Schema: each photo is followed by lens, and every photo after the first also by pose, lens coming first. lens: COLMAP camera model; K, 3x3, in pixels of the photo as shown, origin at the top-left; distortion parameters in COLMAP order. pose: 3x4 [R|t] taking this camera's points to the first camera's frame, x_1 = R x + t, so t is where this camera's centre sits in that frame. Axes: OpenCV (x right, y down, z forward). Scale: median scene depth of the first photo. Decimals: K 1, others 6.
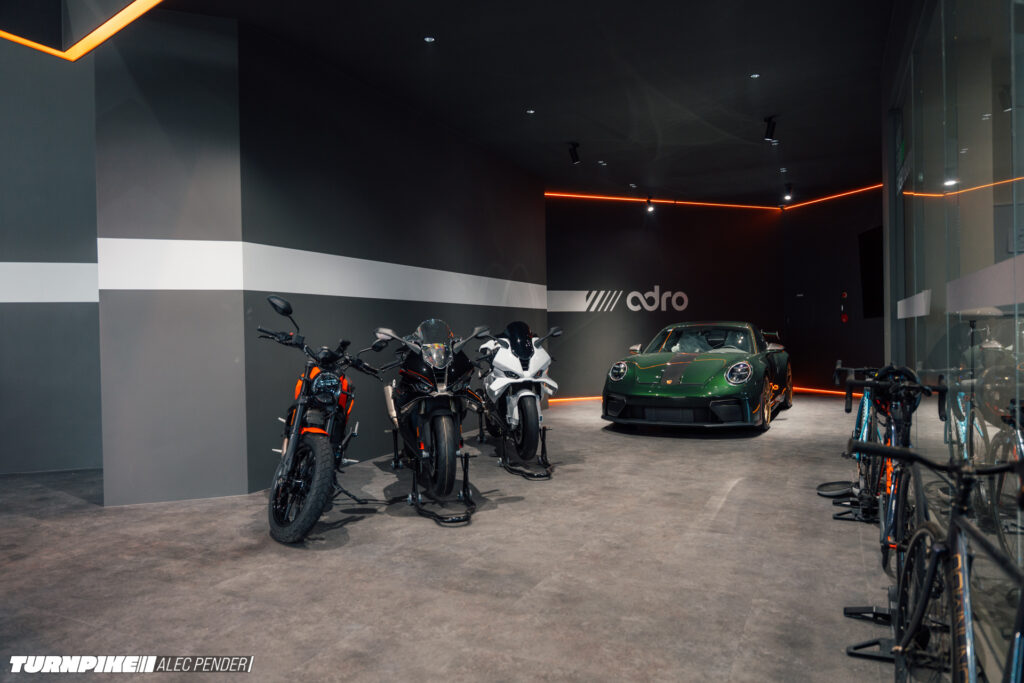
lens RADIAL K [[639.1, 0, 512.0], [0, 639.1, 341.5], [0, 0, 1]] dist [-0.001431, 0.001215]
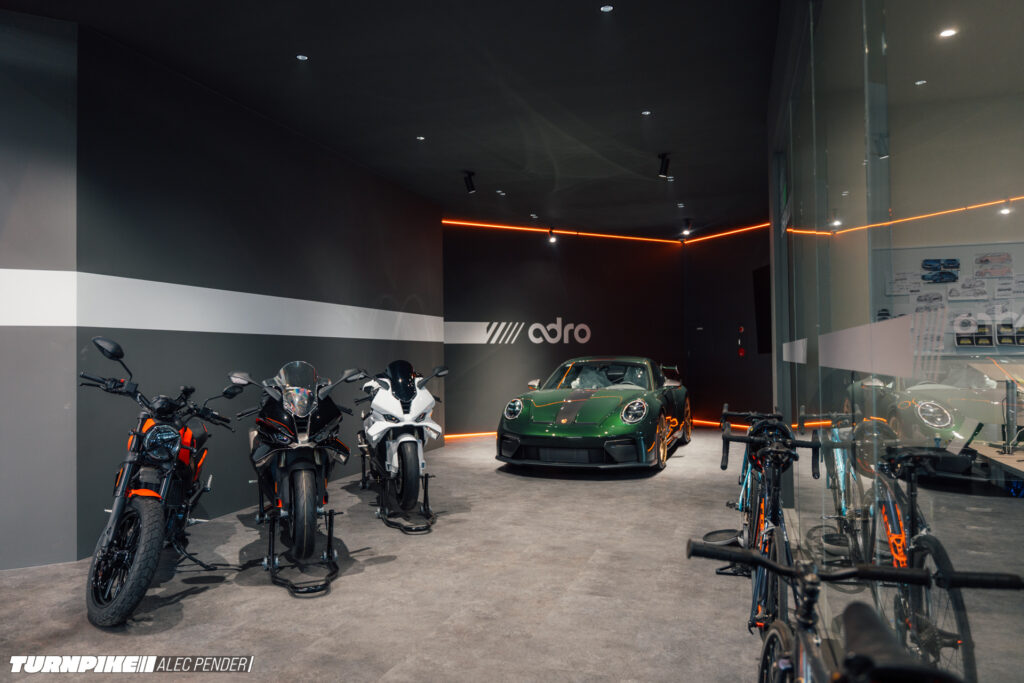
lens RADIAL K [[639.1, 0, 512.0], [0, 639.1, 341.5], [0, 0, 1]] dist [-0.001431, 0.001215]
pose [[0.993540, 0.007746, 0.113219, 0.079291], [-0.004442, 0.999558, -0.029405, -0.038899], [-0.113397, 0.028712, 0.993135, 0.064285]]
